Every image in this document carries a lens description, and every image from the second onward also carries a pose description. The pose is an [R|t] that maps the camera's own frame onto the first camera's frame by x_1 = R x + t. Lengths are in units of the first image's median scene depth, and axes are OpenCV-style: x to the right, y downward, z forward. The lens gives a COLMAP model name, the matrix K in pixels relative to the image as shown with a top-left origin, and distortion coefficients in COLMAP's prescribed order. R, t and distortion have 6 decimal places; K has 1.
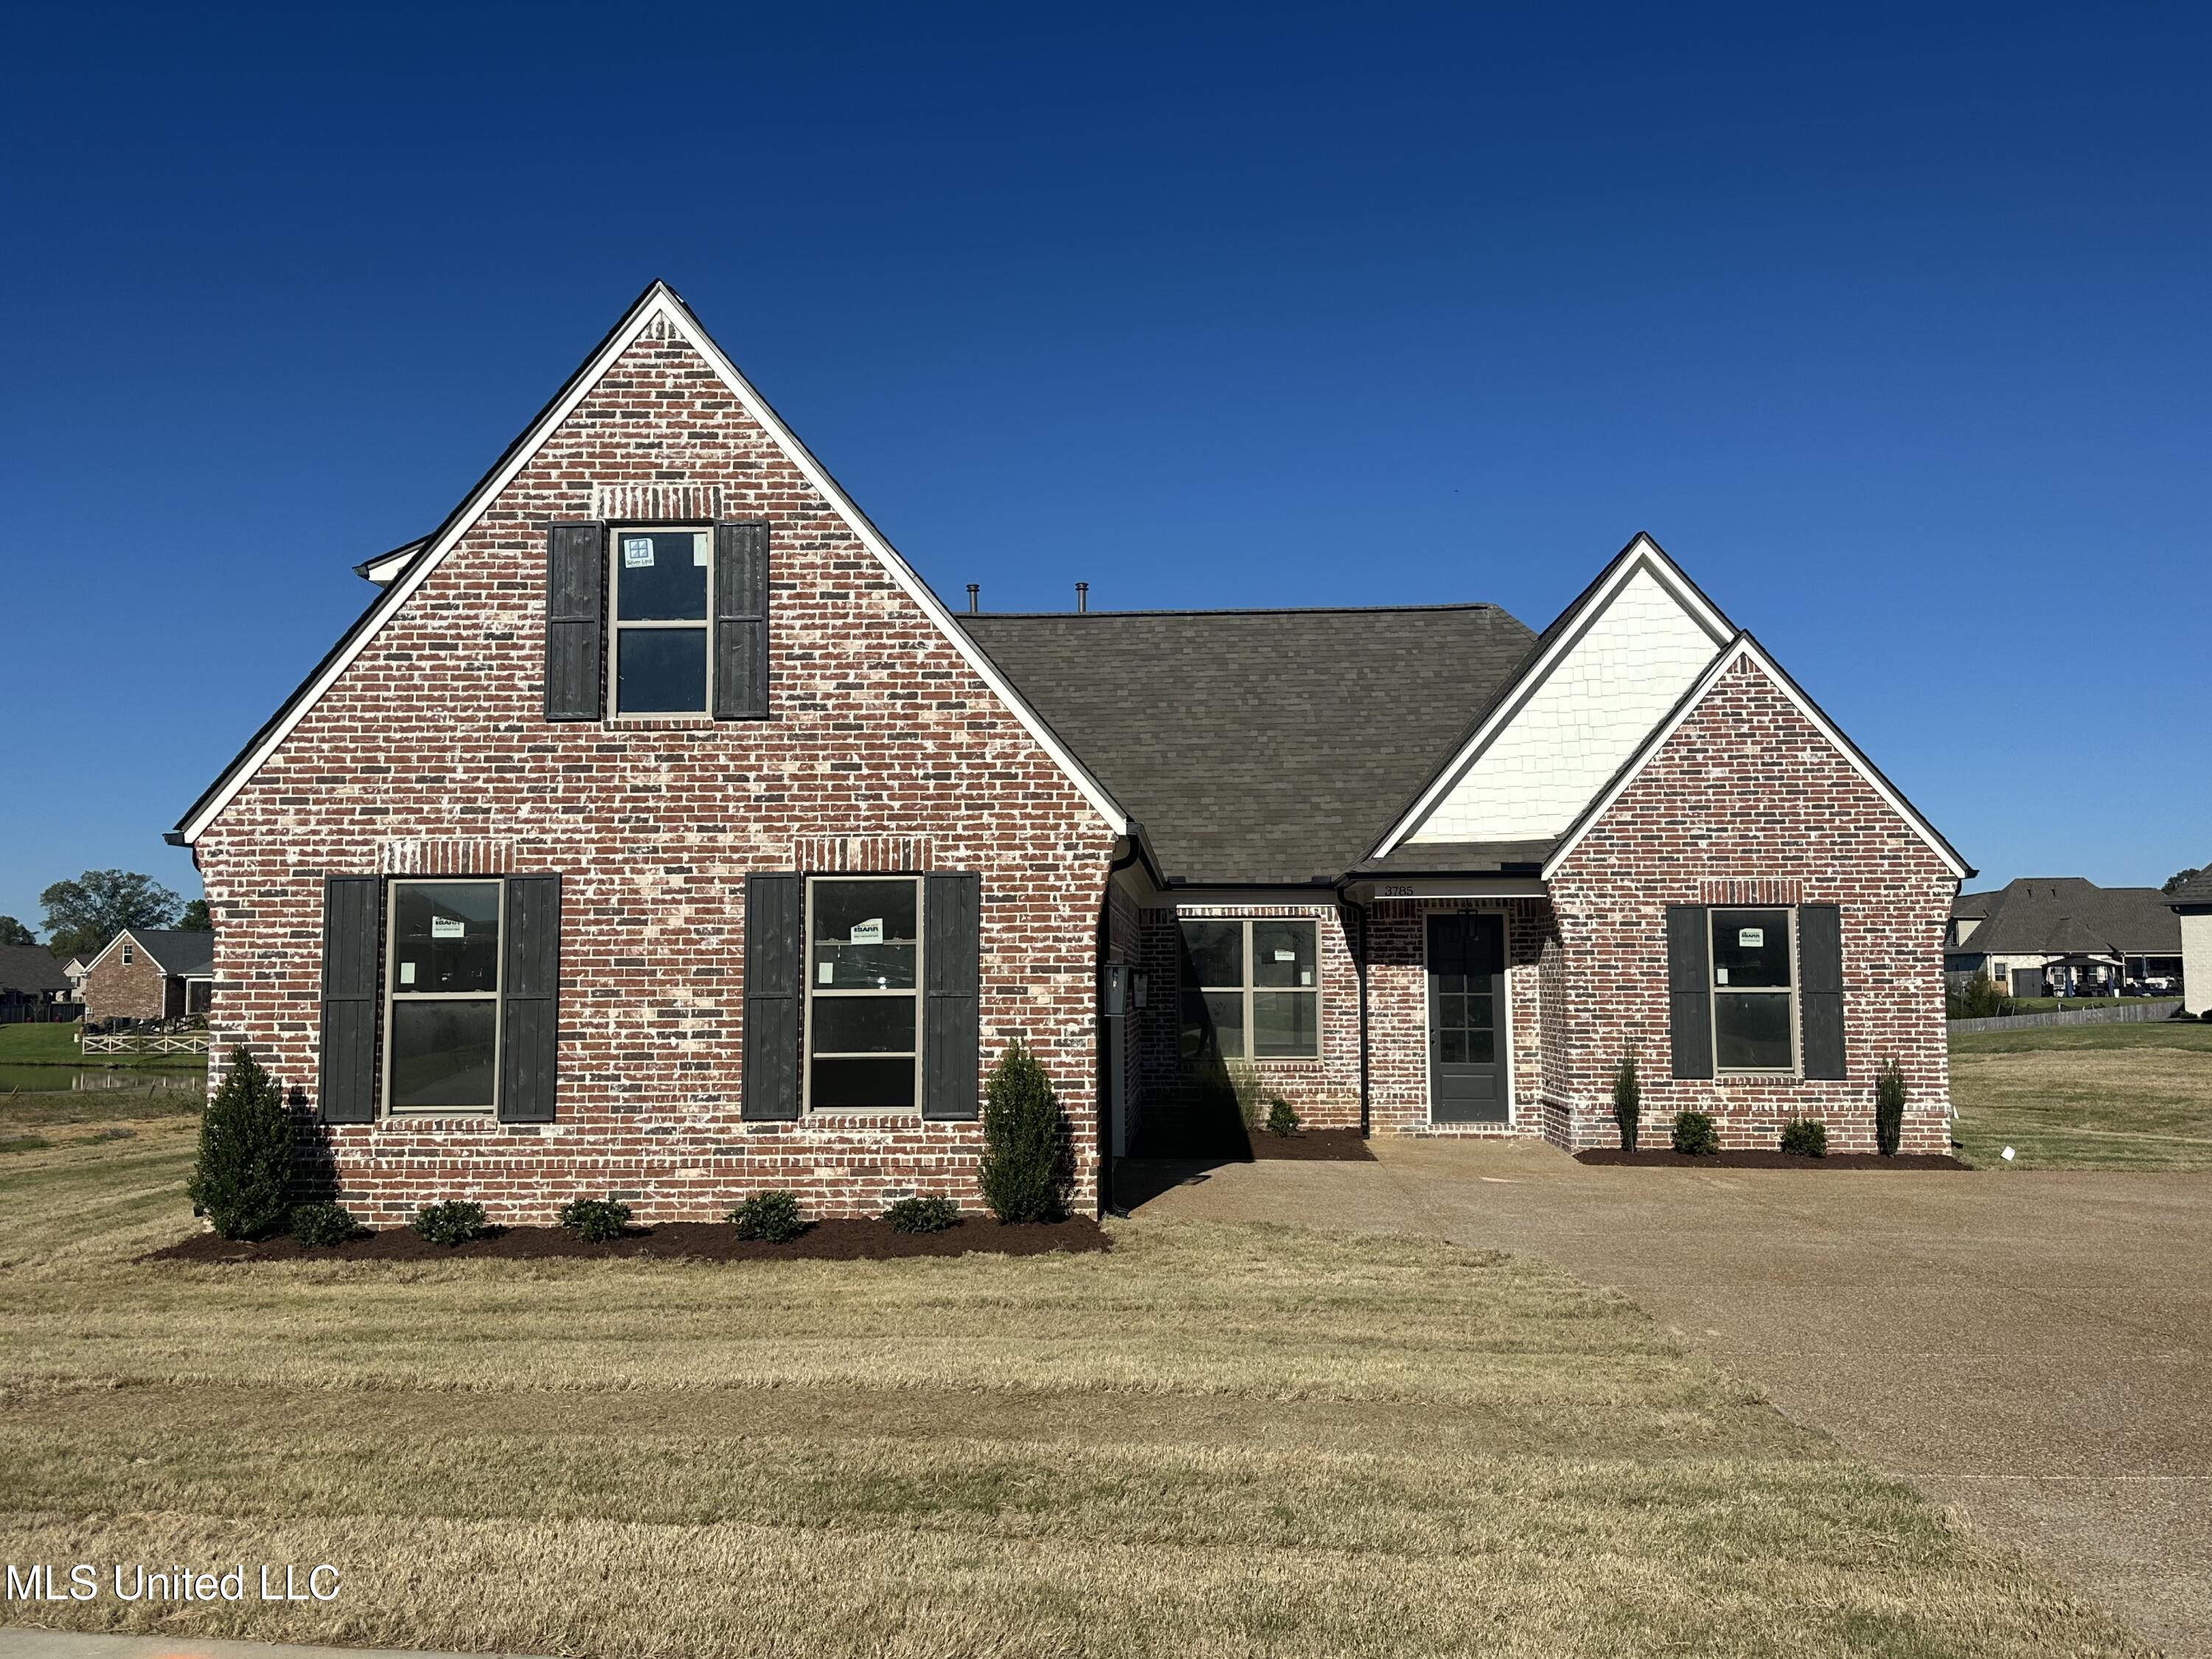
lens RADIAL K [[1802.6, 0, 1104.9], [0, 1802.6, 828.3], [0, 0, 1]] dist [0.004305, 0.001006]
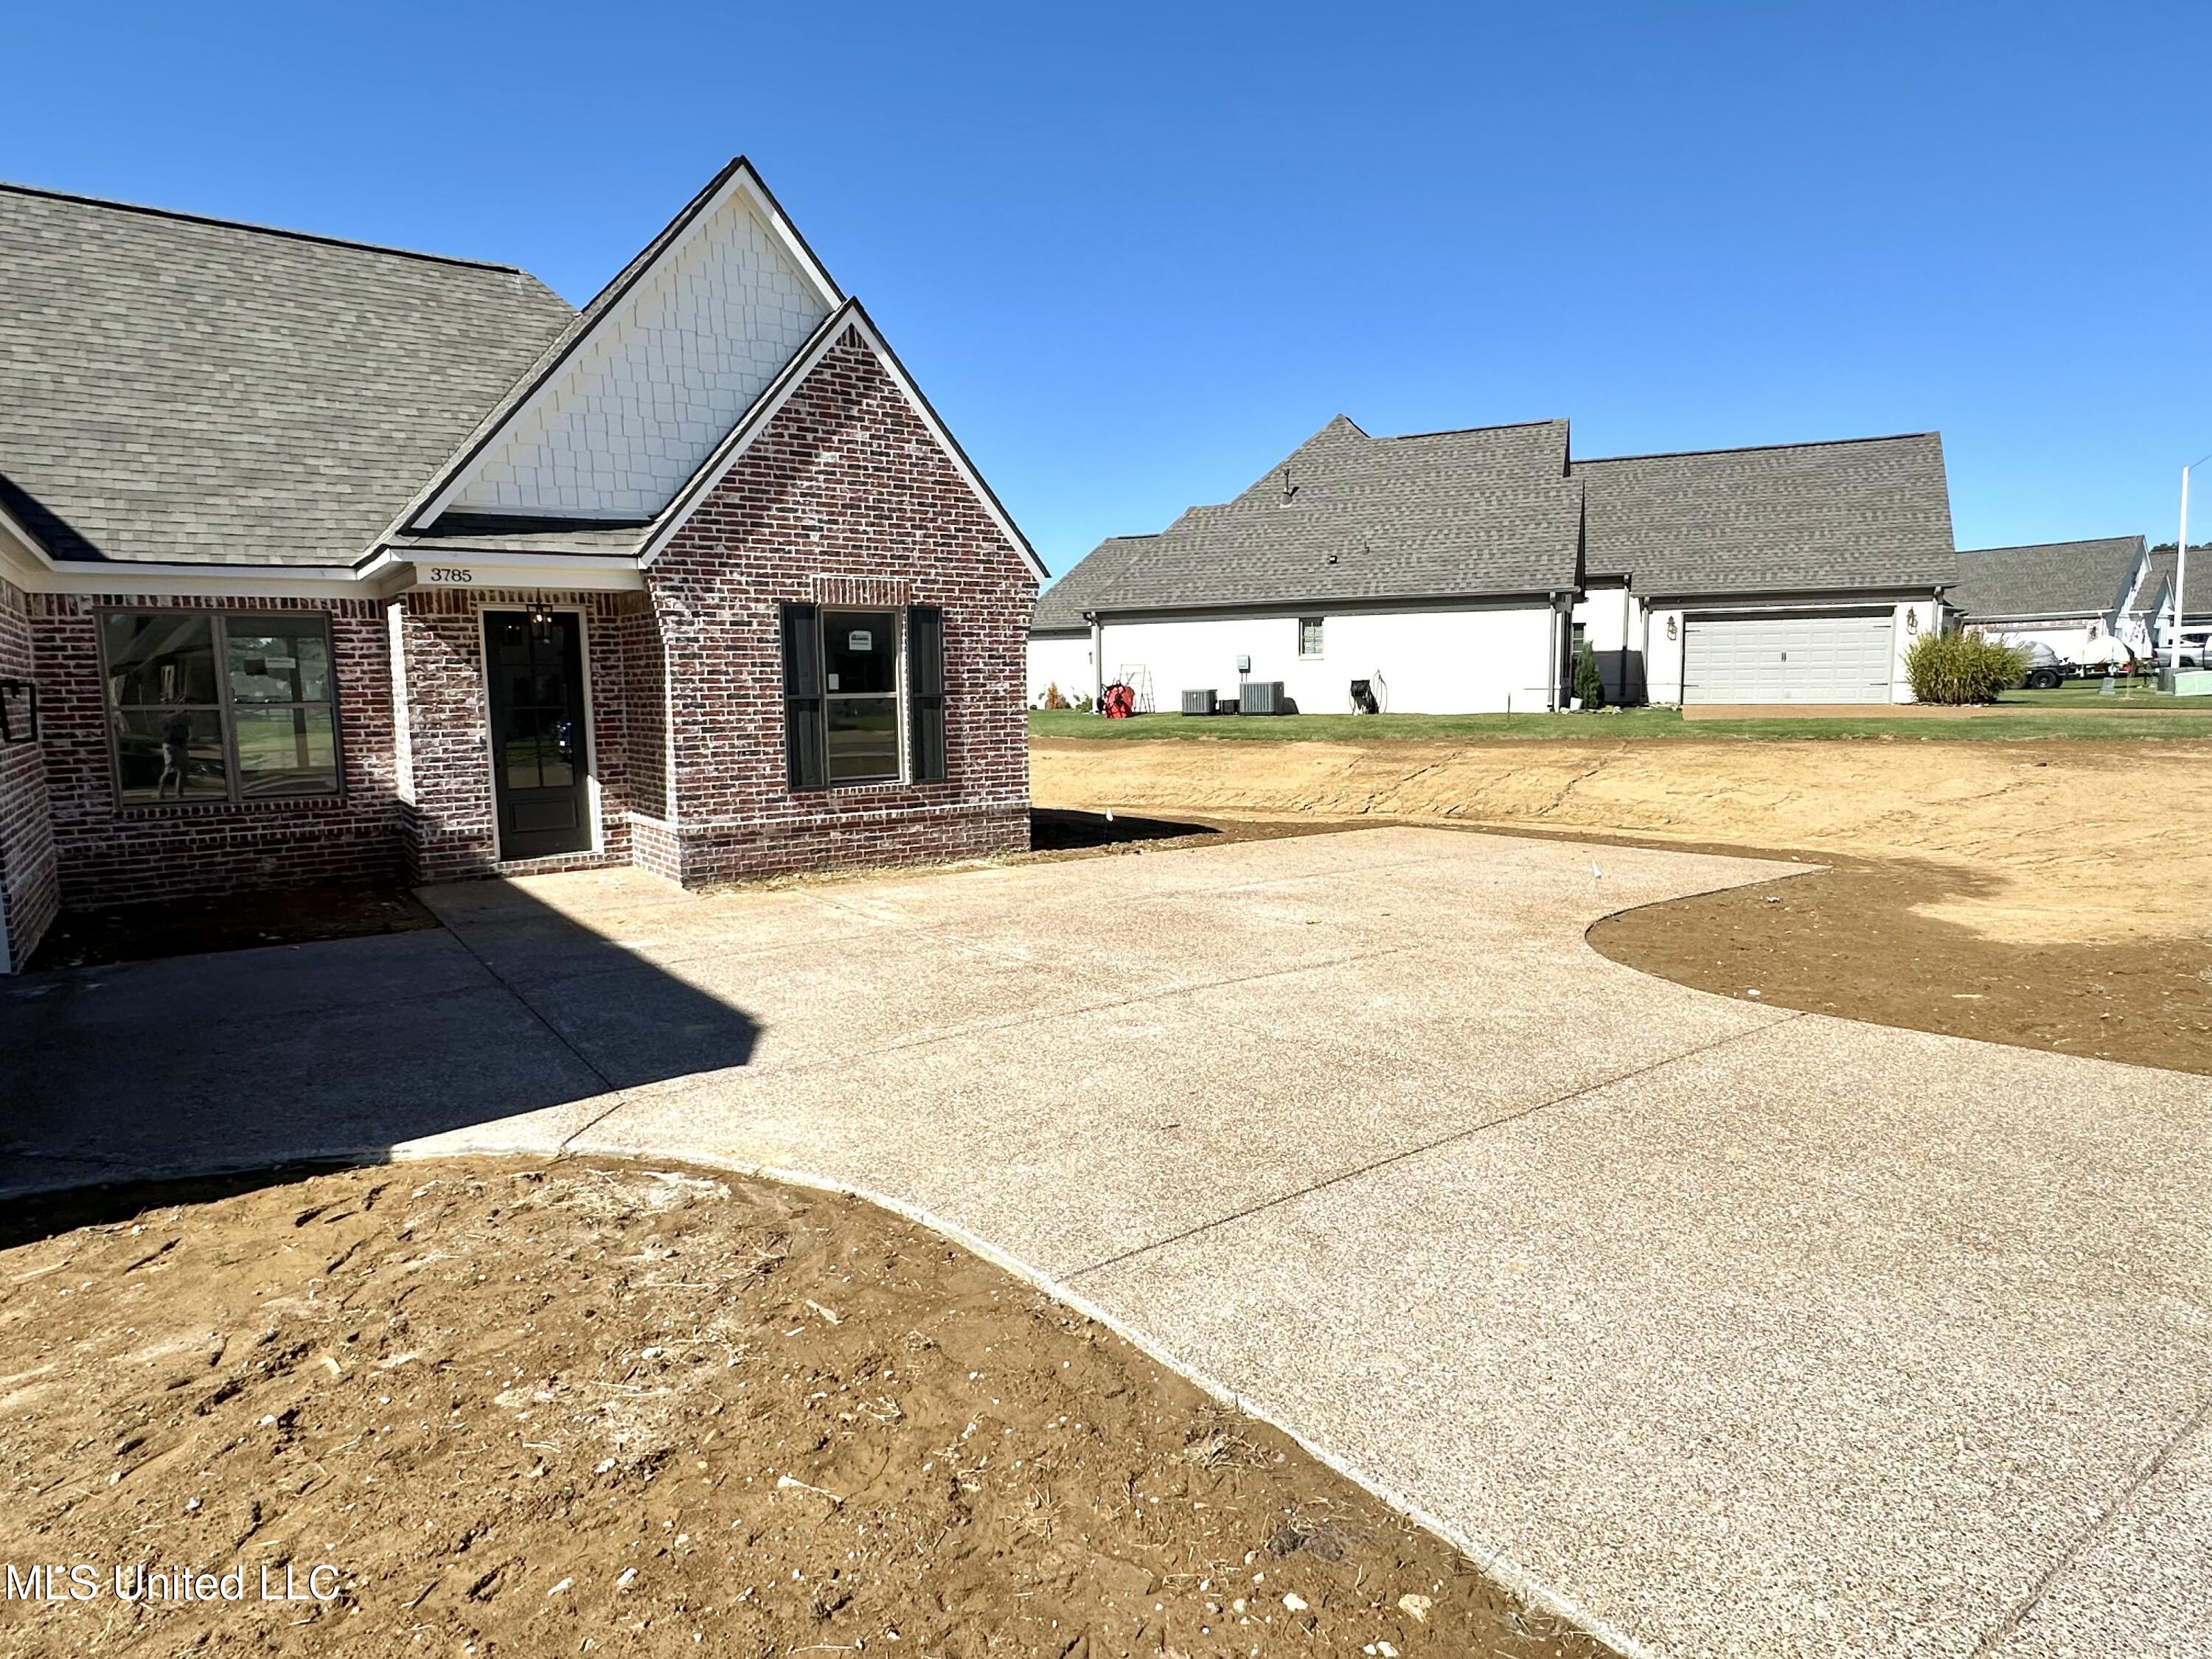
lens RADIAL K [[1274.6, 0, 1100.5], [0, 1274.6, 826.6], [0, 0, 1]] dist [0.002322, -0.000364]
pose [[0.781691, -0.081435, 0.618327, 0.034364], [-0.036534, 0.983757, 0.175749, 0.034333], [-0.622596, -0.159971, 0.766018, 0.391810]]
